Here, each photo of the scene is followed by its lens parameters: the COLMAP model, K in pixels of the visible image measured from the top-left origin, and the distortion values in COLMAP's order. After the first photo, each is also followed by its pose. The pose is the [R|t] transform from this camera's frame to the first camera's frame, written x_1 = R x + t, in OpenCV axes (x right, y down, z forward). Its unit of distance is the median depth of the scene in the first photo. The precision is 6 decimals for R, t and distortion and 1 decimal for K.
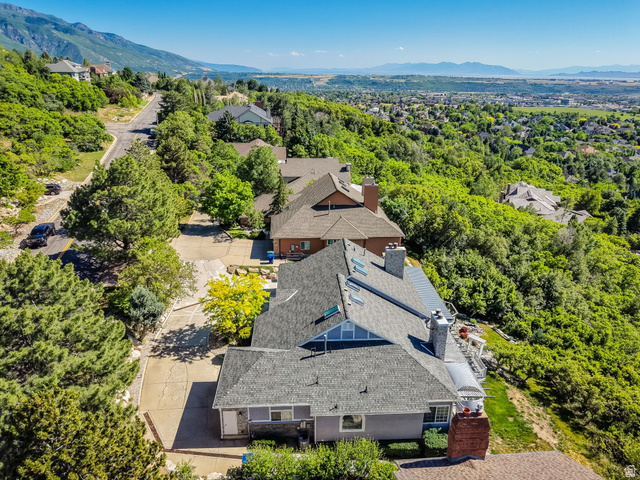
lens RADIAL K [[430.9, 0, 317.9], [0, 430.9, 239.8], [0, 0, 1]] dist [0.031949, -0.038636]
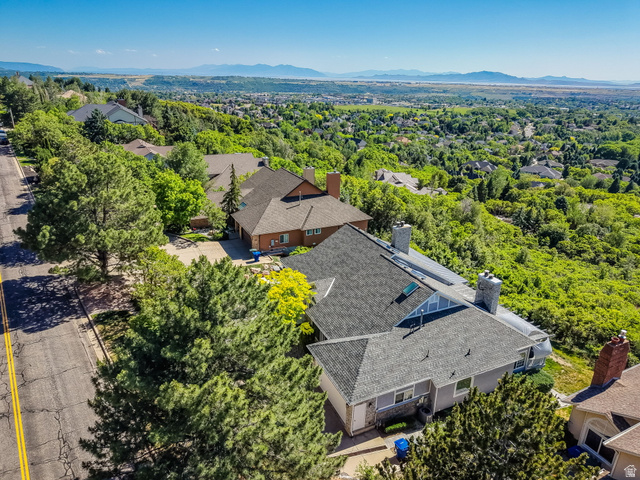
lens RADIAL K [[422.9, 0, 320.0], [0, 422.9, 240.0], [0, 0, 1]] dist [0.013692, -0.003363]
pose [[0.928628, -0.127079, 0.348570, -0.120891], [0.124920, 0.991750, 0.028765, -0.000524], [-0.349350, 0.016832, 0.936841, 0.032105]]
